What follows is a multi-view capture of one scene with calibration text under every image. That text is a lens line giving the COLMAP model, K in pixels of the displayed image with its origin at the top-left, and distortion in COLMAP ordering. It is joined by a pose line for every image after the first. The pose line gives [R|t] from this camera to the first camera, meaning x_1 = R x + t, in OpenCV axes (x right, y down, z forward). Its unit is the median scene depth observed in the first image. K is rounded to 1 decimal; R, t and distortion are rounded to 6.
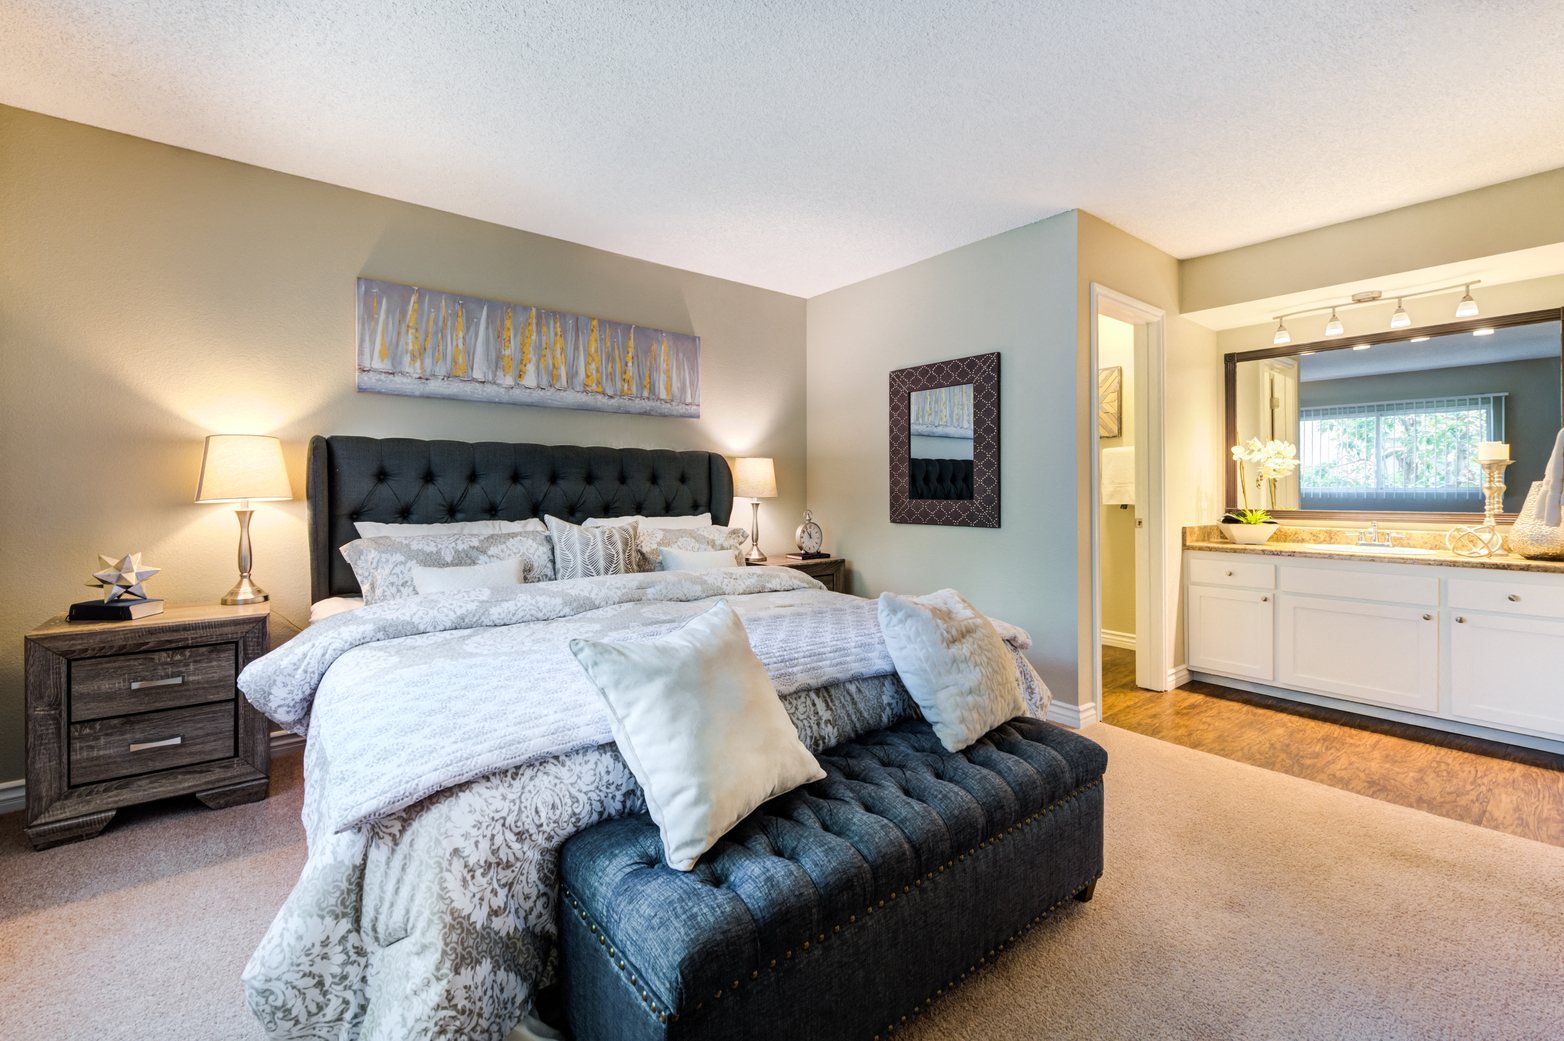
lens RADIAL K [[618.9, 0, 779.5], [0, 618.9, 491.0], [0, 0, 1]] dist [0.000487, 0.000068]
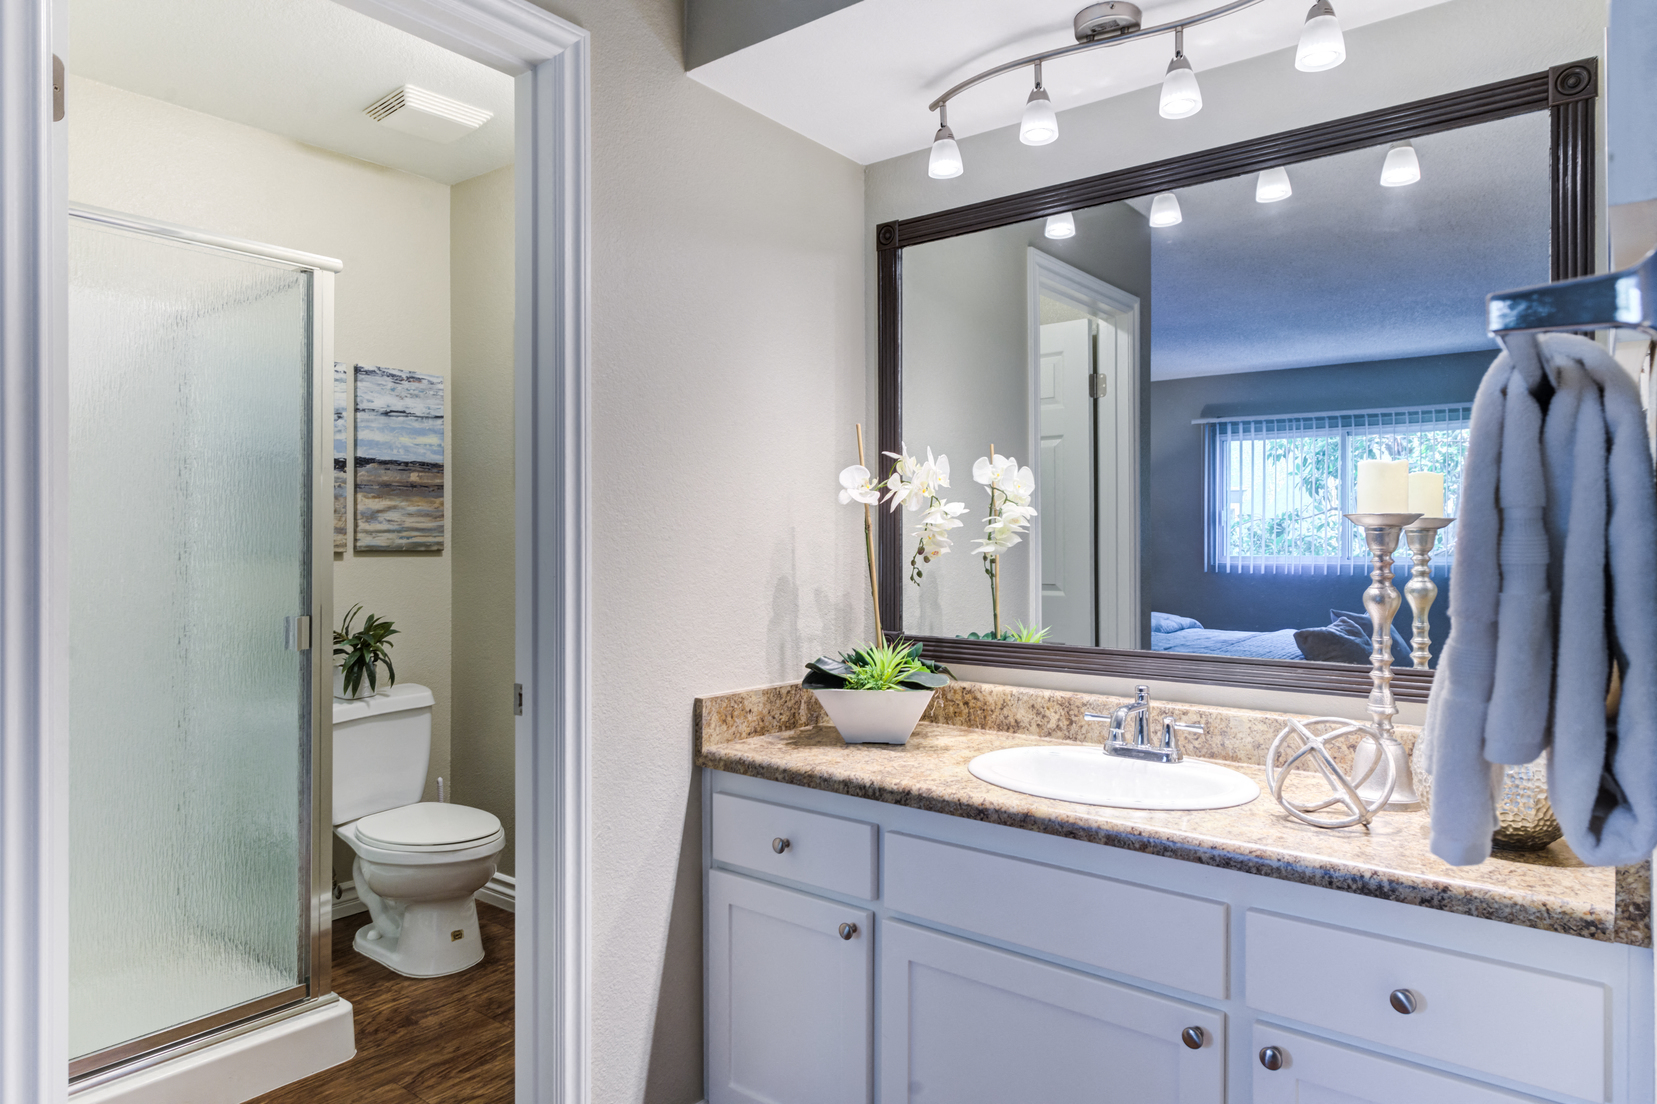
lens RADIAL K [[1032.3, 0, 828.5], [0, 1032.3, 552.0], [0, 0, 1]] dist [0.004205, 0.000622]
pose [[0.965225, 0.000446, 0.261419, 0.795778], [-0.000592, 1.000000, 0.000478, -0.032492], [-0.261419, -0.000616, 0.965225, 0.602831]]
